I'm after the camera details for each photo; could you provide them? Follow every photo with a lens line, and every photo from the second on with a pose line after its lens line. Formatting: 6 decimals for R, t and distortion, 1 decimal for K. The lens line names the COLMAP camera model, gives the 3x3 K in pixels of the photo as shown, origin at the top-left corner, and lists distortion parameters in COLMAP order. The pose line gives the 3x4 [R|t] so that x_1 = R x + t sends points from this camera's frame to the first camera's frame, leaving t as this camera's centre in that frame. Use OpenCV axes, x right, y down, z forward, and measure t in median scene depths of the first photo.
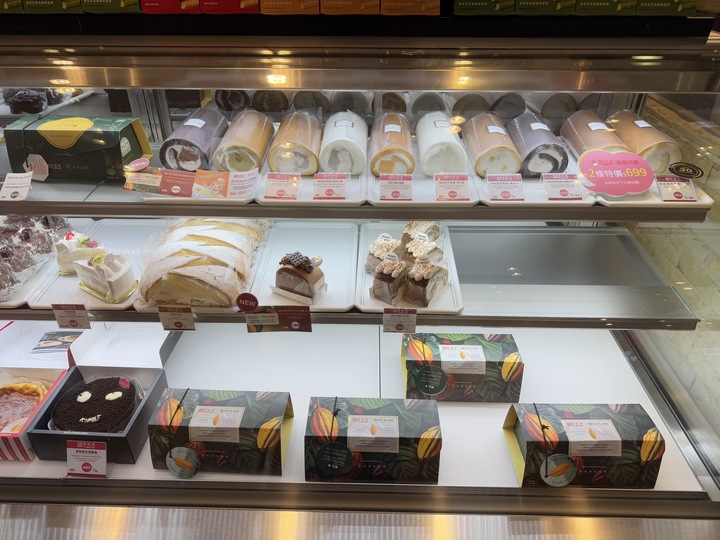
lens RADIAL K [[494.0, 0, 360.0], [0, 494.0, 270.0], [0, 0, 1]] dist [0.060879, -0.090800]
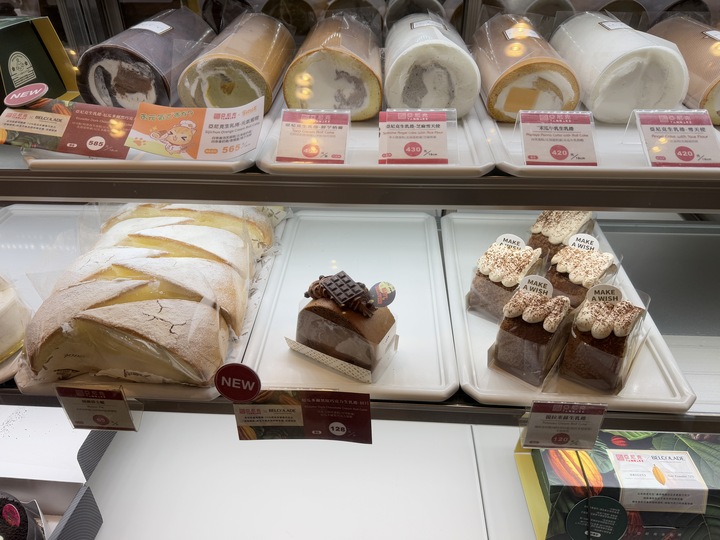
lens RADIAL K [[512.4, 0, 360.0], [0, 512.4, 270.0], [0, 0, 1]] dist [-0.021729, 0.002251]
pose [[0.999399, 0.011347, -0.032741, -0.092675], [-0.010756, 0.999777, 0.018152, -0.048848], [0.032940, -0.017789, 0.999299, 0.499167]]
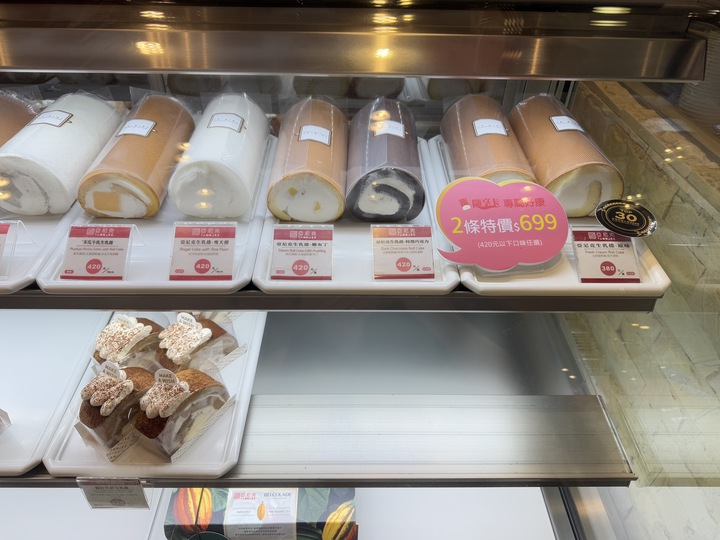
lens RADIAL K [[494.0, 0, 360.0], [0, 494.0, 270.0], [0, 0, 1]] dist [0.060879, -0.090800]
pose [[0.998911, -0.008723, 0.045828, 0.321916], [0.004035, 0.994838, 0.101398, -0.195963], [-0.046476, -0.101102, 0.993790, 0.440817]]
